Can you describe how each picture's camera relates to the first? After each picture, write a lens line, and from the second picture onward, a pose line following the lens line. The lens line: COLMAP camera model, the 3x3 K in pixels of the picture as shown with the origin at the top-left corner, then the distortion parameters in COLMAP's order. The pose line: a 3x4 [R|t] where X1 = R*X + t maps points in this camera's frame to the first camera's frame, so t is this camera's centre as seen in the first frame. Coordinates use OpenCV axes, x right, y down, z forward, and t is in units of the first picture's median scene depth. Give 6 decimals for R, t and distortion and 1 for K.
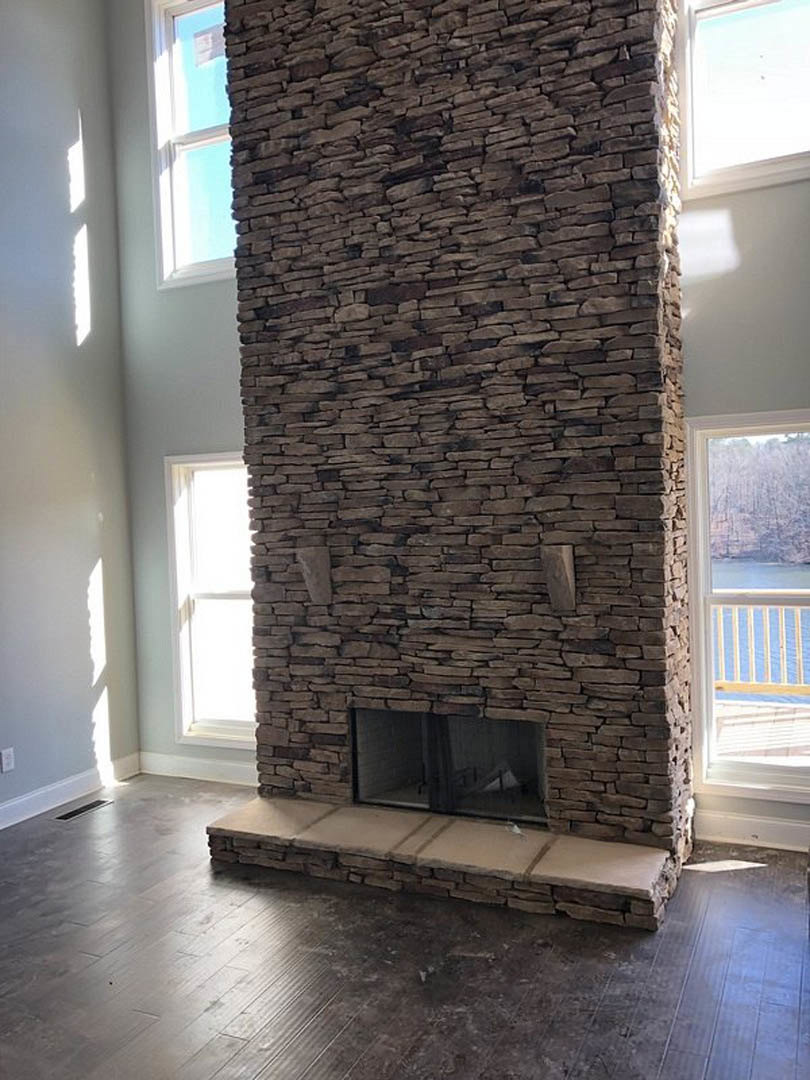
lens RADIAL K [[894.5, 0, 405.0], [0, 894.5, 540.0], [0, 0, 1]] dist [-0.009134, 0.060333]
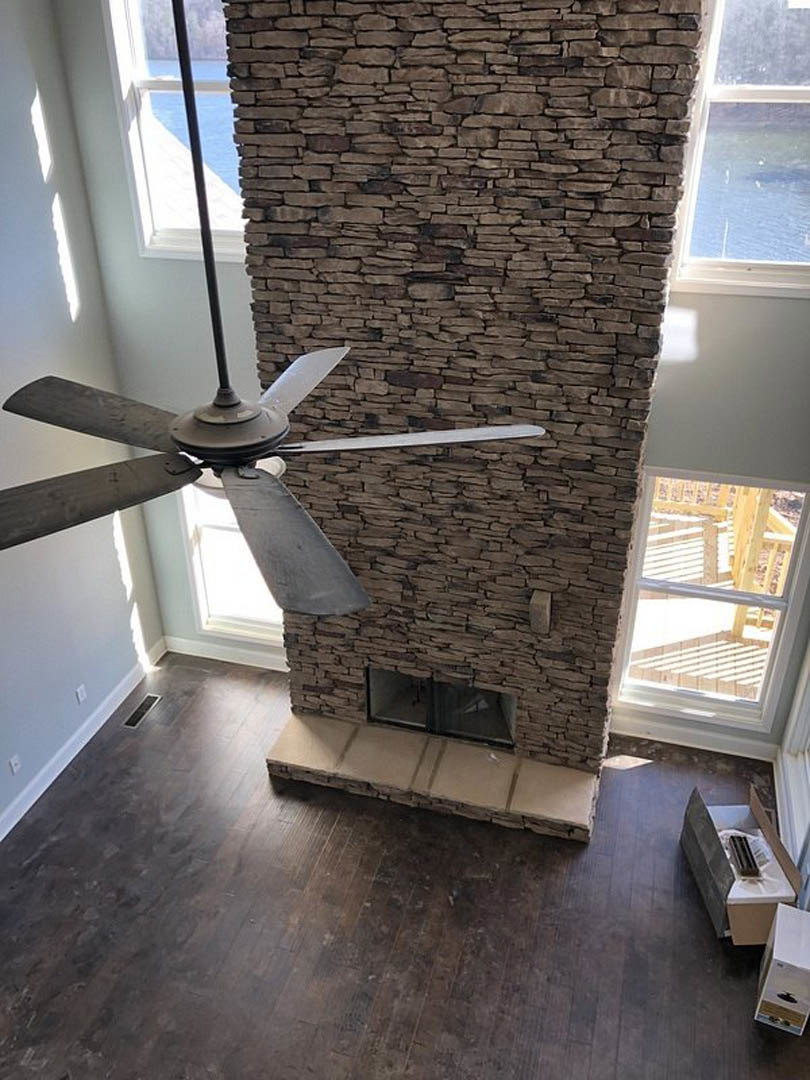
lens RADIAL K [[894.7, 0, 405.0], [0, 894.7, 540.0], [0, 0, 1]] dist [0.037011, -0.003036]
pose [[0.988582, -0.051975, 0.141435, -0.193559], [-0.019946, 0.885231, 0.464725, -0.627701], [-0.149357, -0.462240, 0.874086, -0.074619]]
